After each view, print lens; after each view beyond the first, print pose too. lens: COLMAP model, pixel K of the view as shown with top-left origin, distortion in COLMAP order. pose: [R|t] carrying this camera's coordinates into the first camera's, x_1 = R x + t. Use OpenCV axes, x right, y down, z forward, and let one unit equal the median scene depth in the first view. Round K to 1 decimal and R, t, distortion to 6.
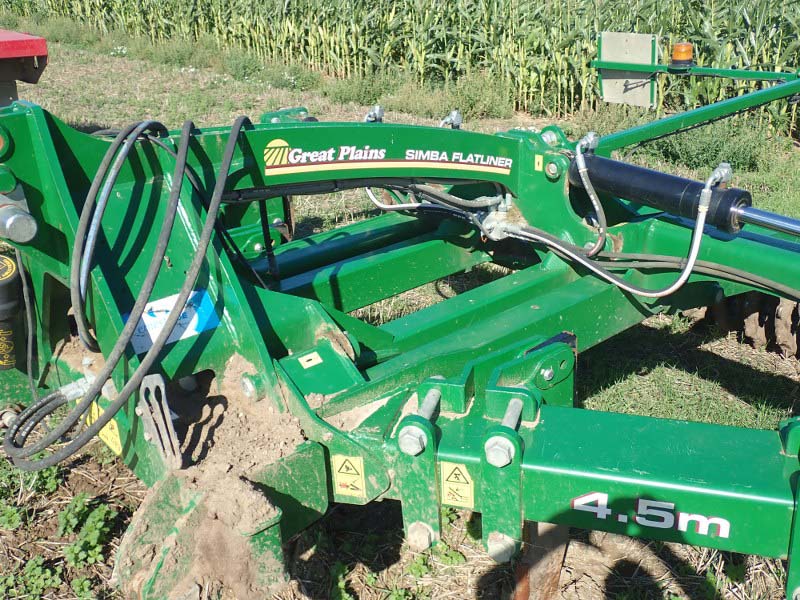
lens RADIAL K [[838.0, 0, 400.0], [0, 838.0, 300.0], [0, 0, 1]] dist [0.009927, 0.004163]
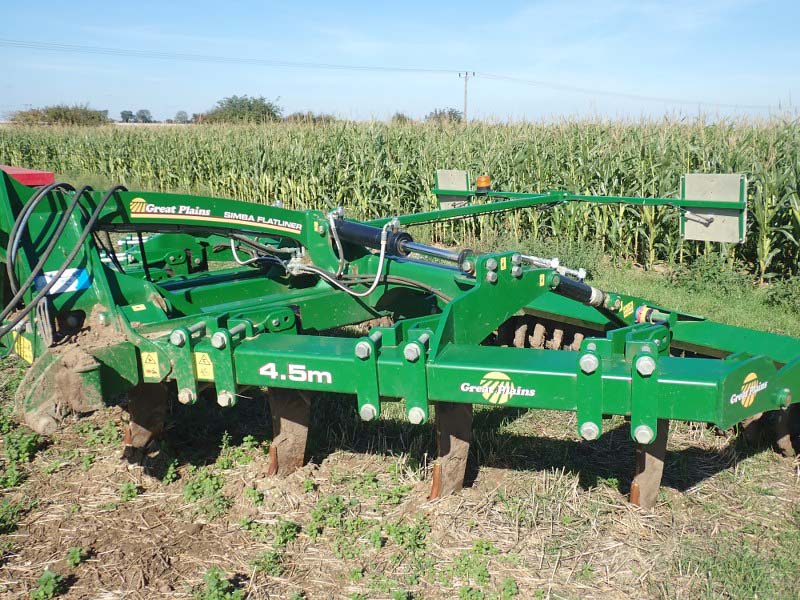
lens RADIAL K [[765.2, 0, 400.0], [0, 765.2, 300.0], [0, 0, 1]] dist [0.005774, 0.010204]
pose [[0.999908, 0.012816, 0.004461, 0.389961], [-0.011843, 0.984634, -0.174226, 0.289893], [-0.006626, 0.174157, 0.984696, -0.563172]]
